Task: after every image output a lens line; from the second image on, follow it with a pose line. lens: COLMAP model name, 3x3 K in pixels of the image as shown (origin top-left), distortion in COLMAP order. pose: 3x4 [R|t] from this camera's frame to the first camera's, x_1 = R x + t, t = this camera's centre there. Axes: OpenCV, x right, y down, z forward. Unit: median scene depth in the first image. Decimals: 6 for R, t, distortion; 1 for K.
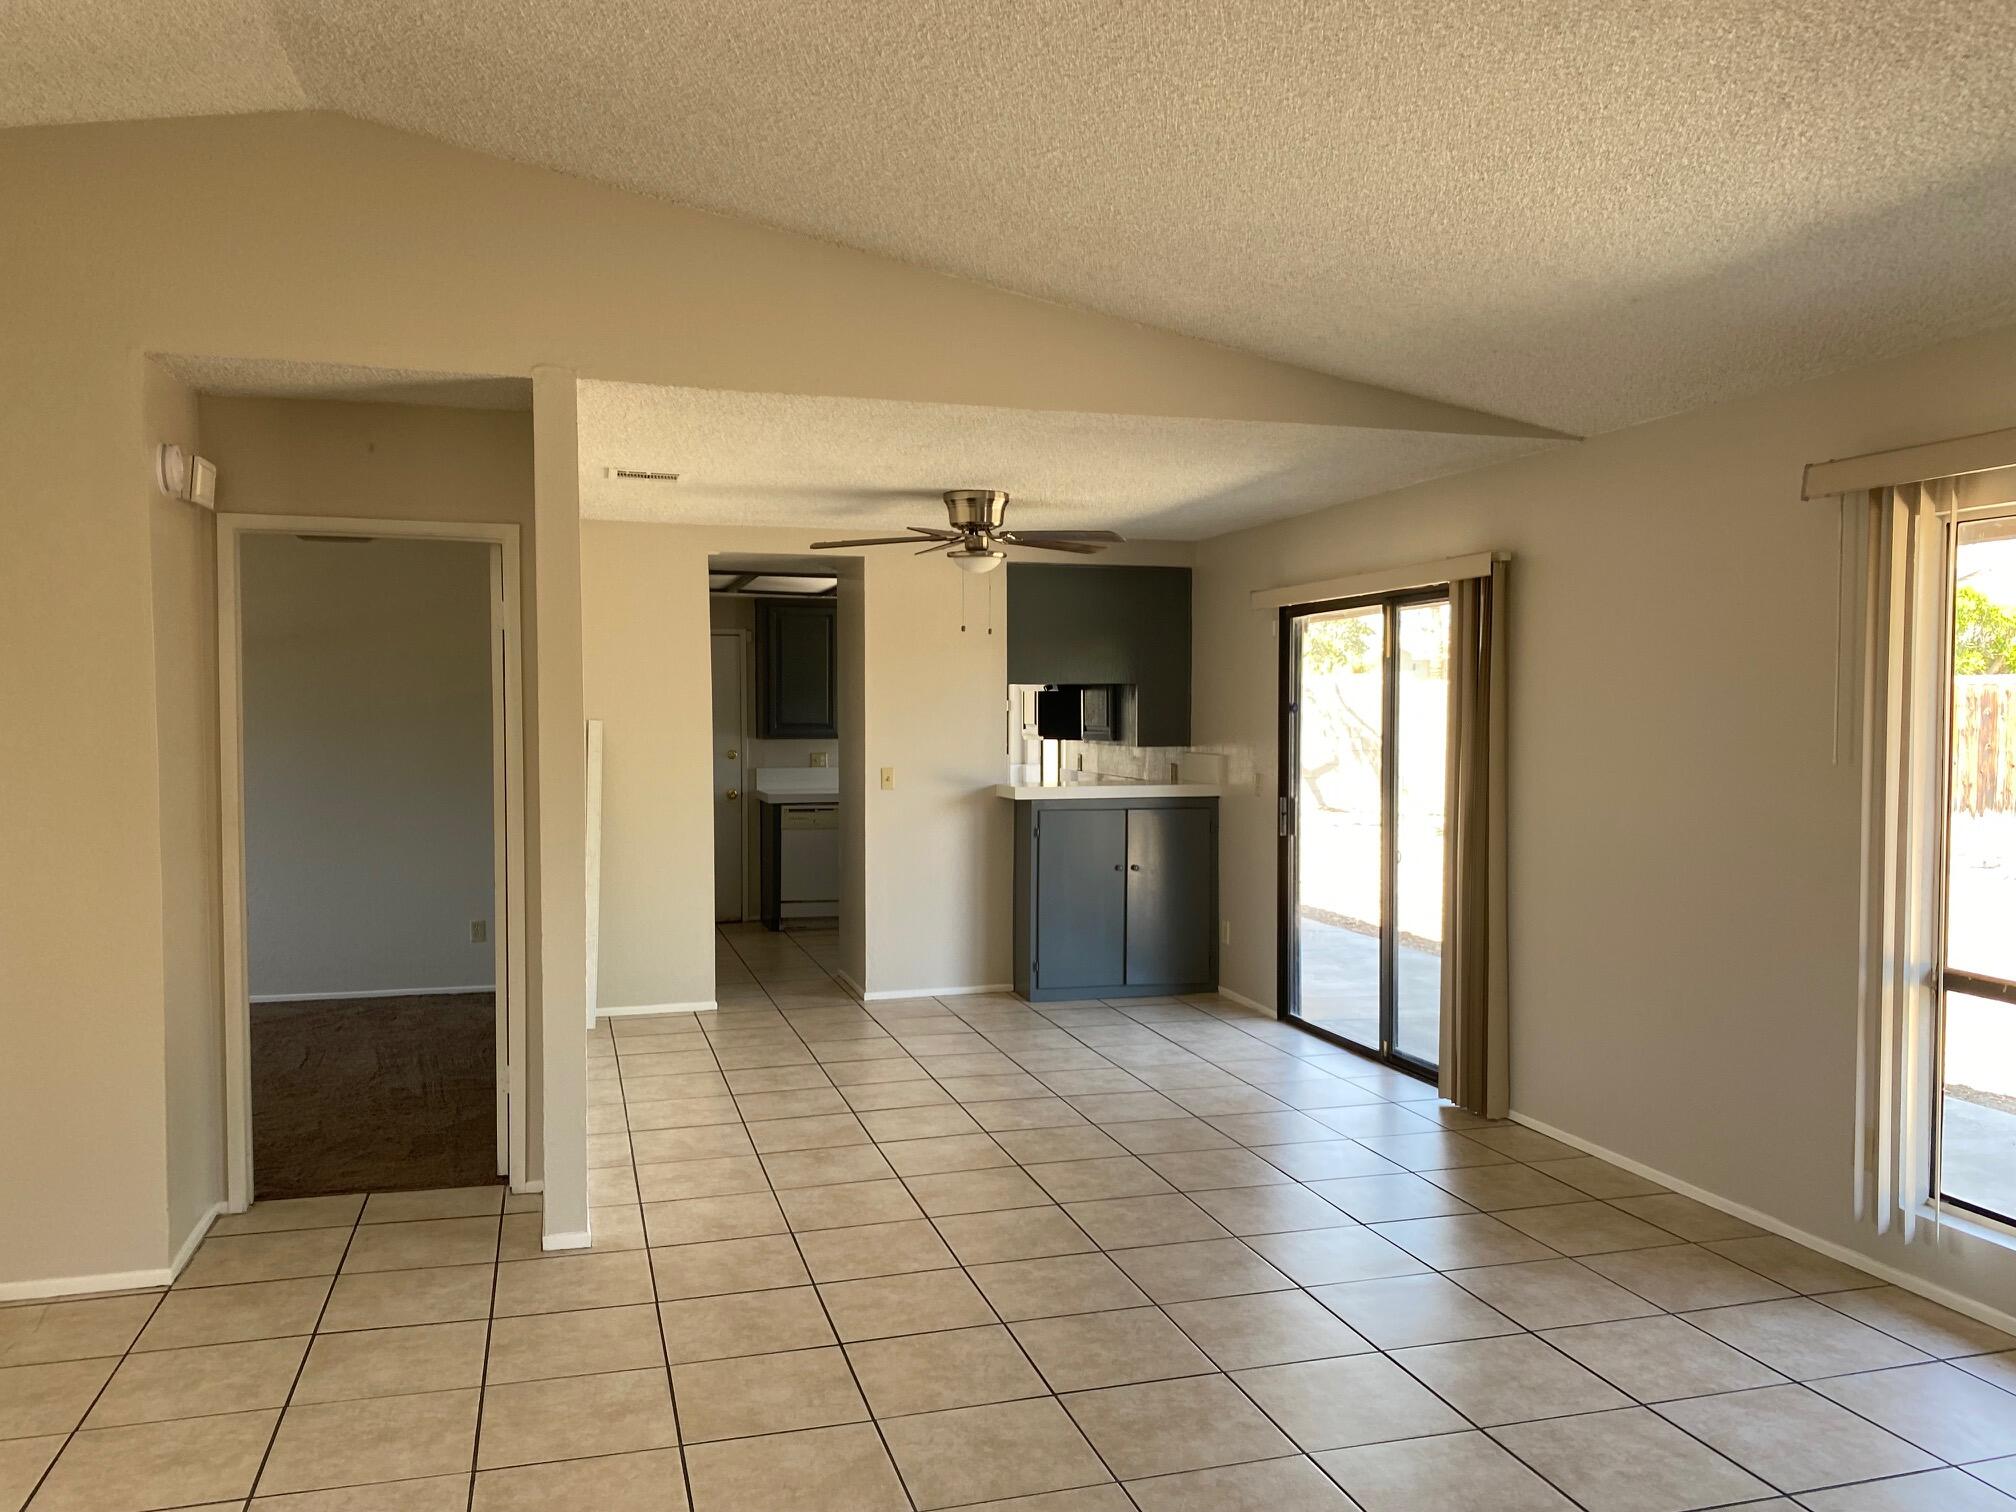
lens RADIAL K [[1578.9, 0, 1005.3], [0, 1578.9, 760.4], [0, 0, 1]] dist [-0.005862, -0.016636]
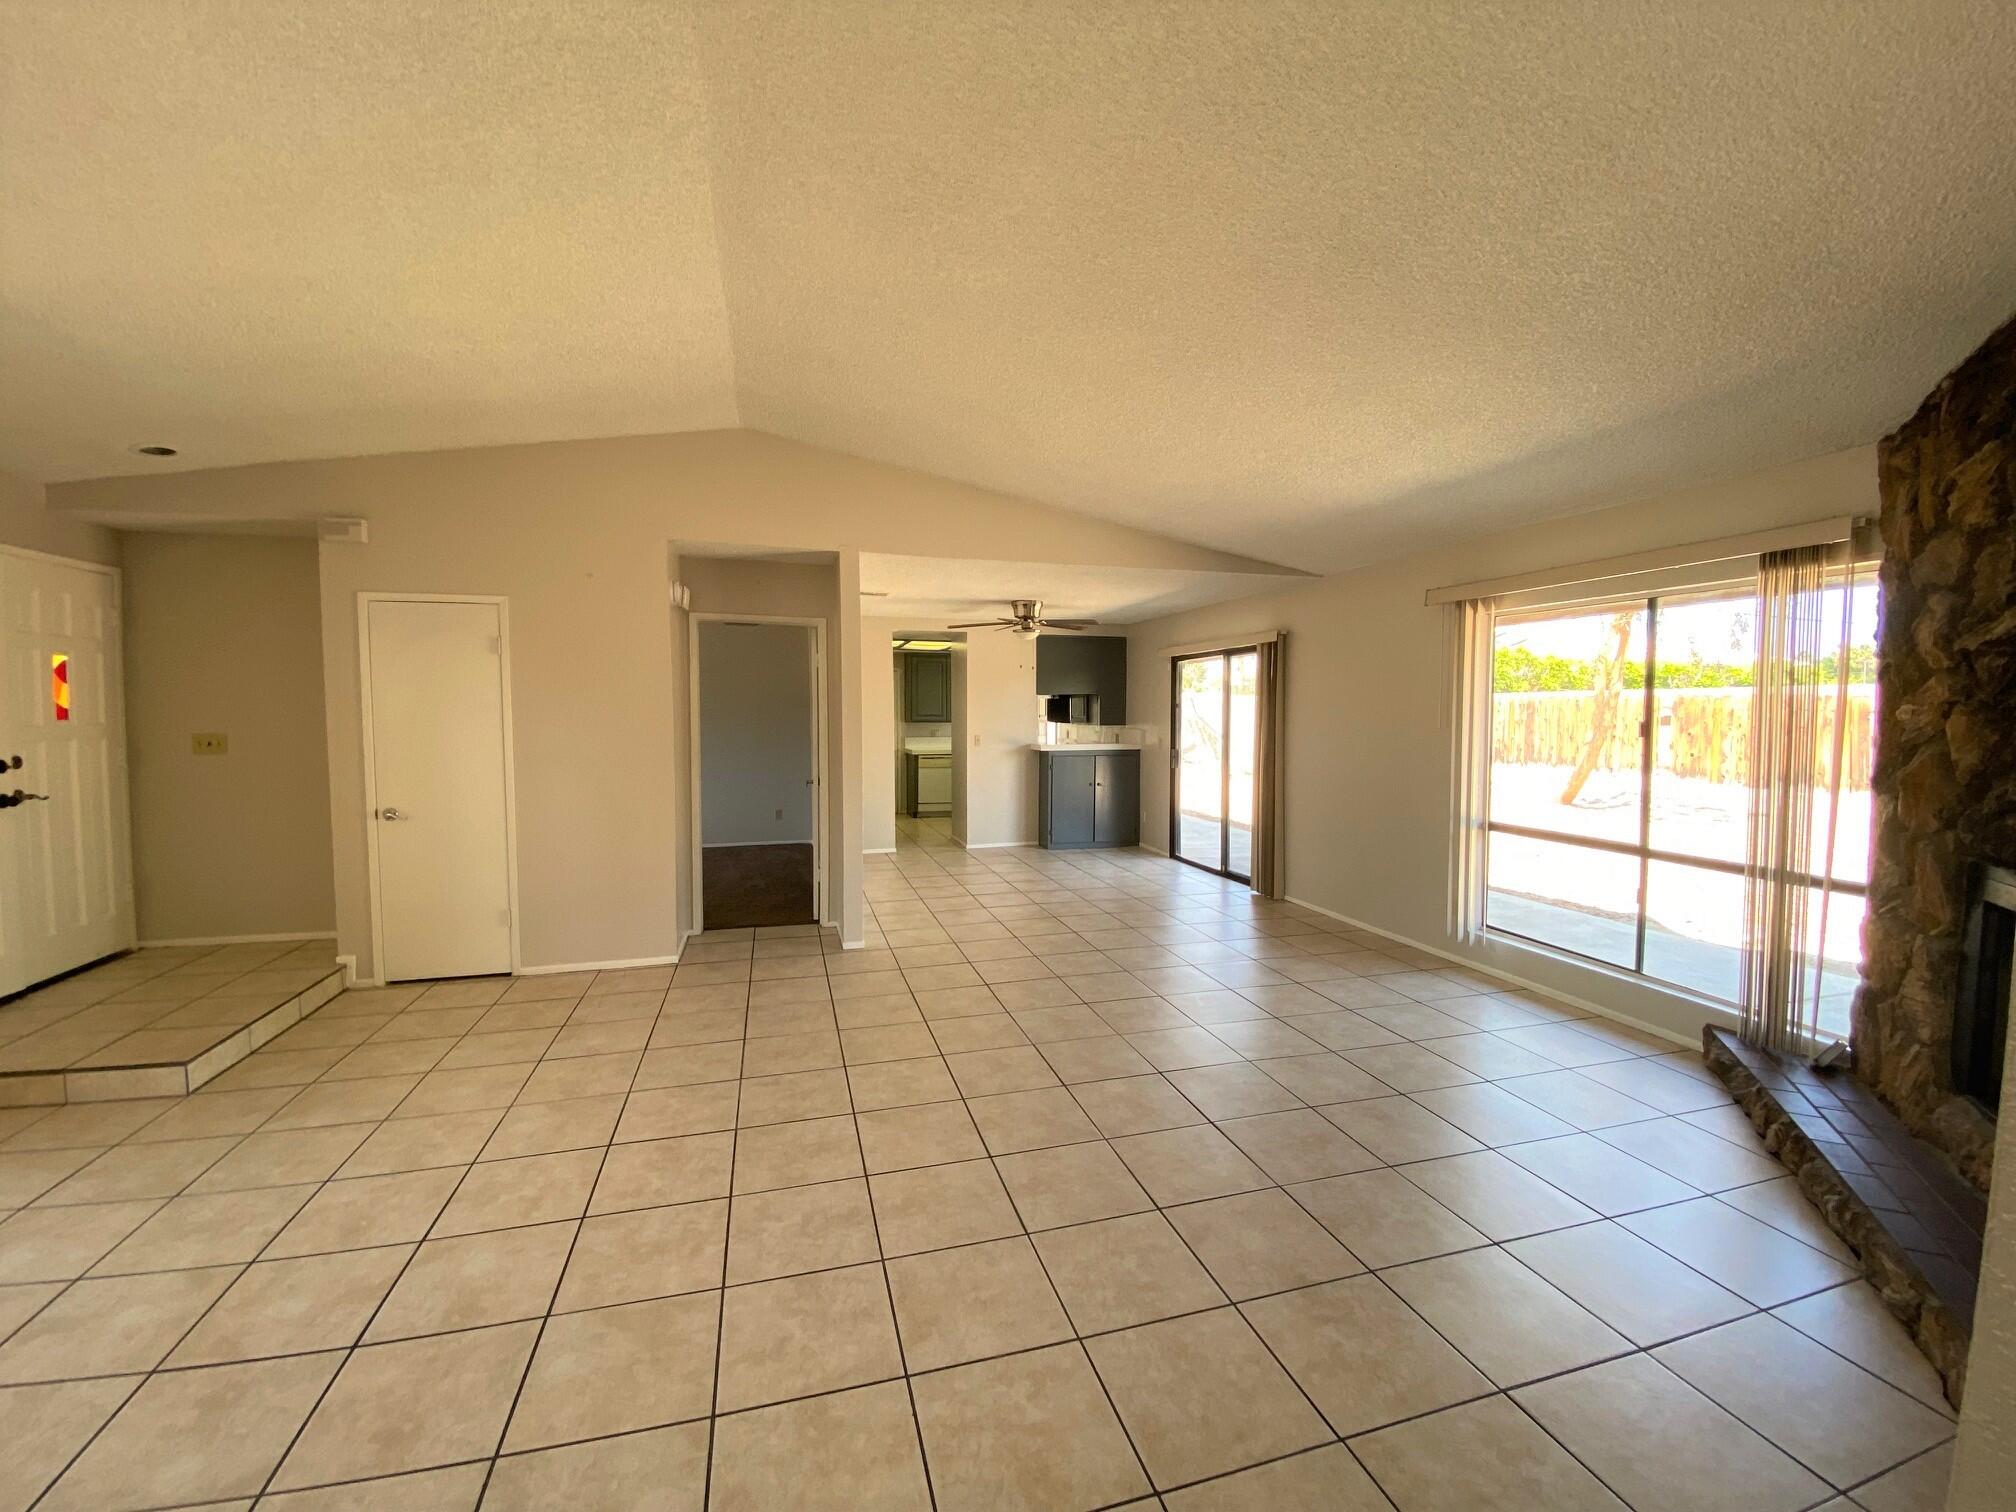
lens RADIAL K [[841.7, 0, 992.7], [0, 841.7, 746.3], [0, 0, 1]] dist [-0.000318, -0.001145]
pose [[0.999870, 0.001411, -0.016088, -0.062763], [-0.001299, 0.999975, 0.006959, 0.018758], [0.016097, -0.006937, 0.999846, -0.154260]]
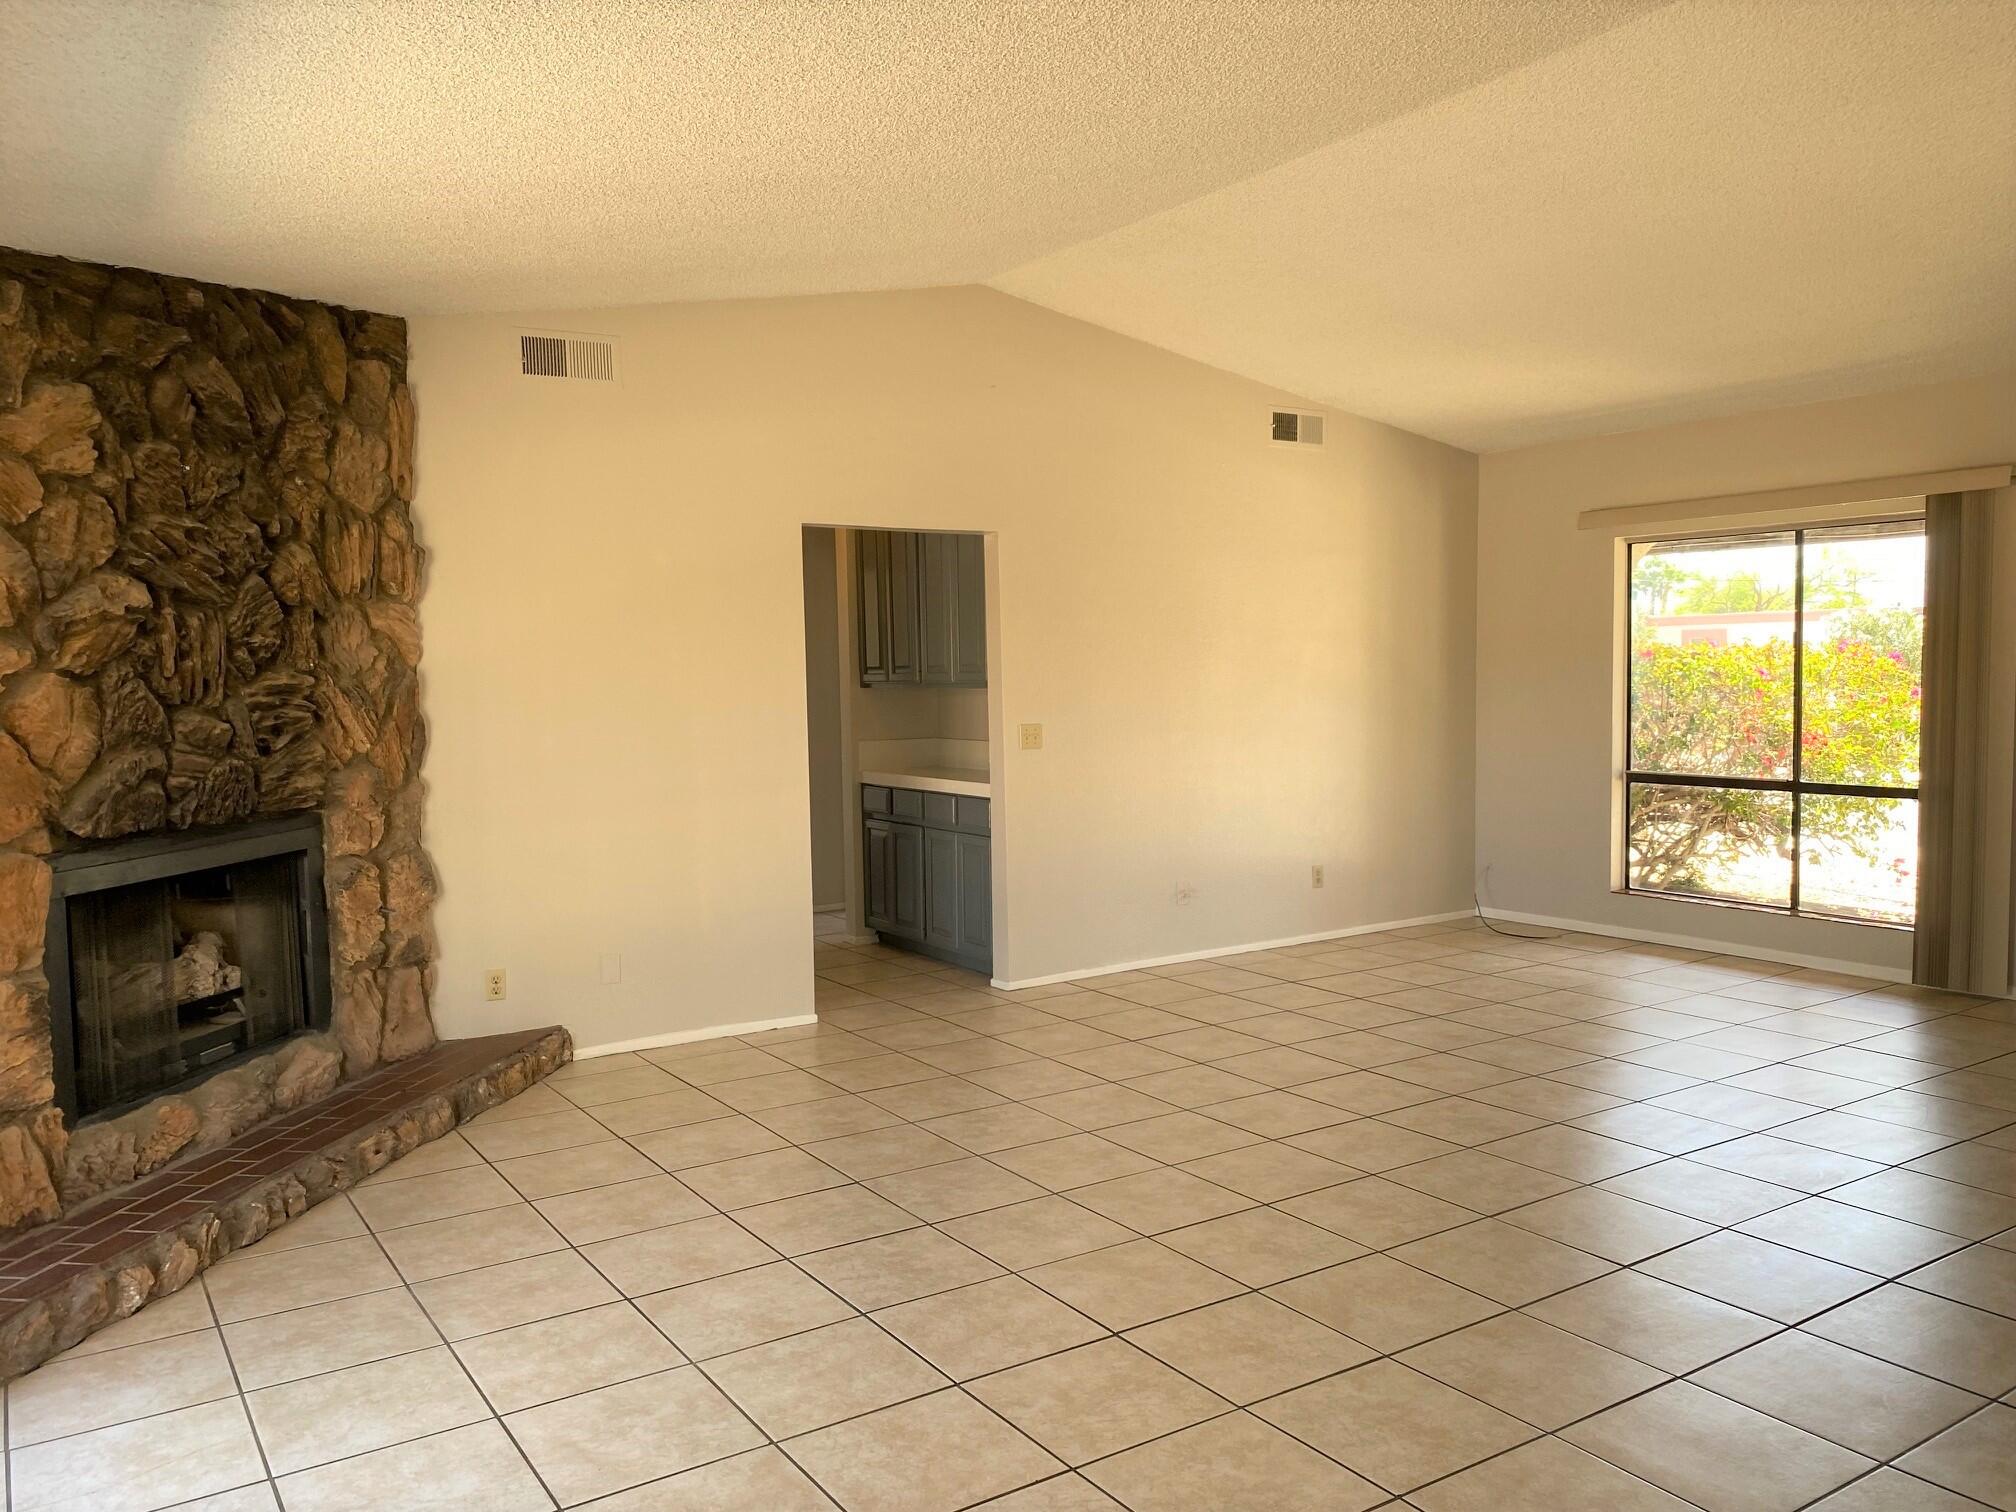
lens RADIAL K [[1578.9, 0, 1001.4], [0, 1578.9, 757.5], [0, 0, 1]] dist [-0.005862, -0.016636]
pose [[-0.957930, 0.036410, -0.284681, 0.299801], [0.008506, 0.995086, 0.098646, -0.038155], [0.286874, 0.092075, -0.953533, 1.329840]]
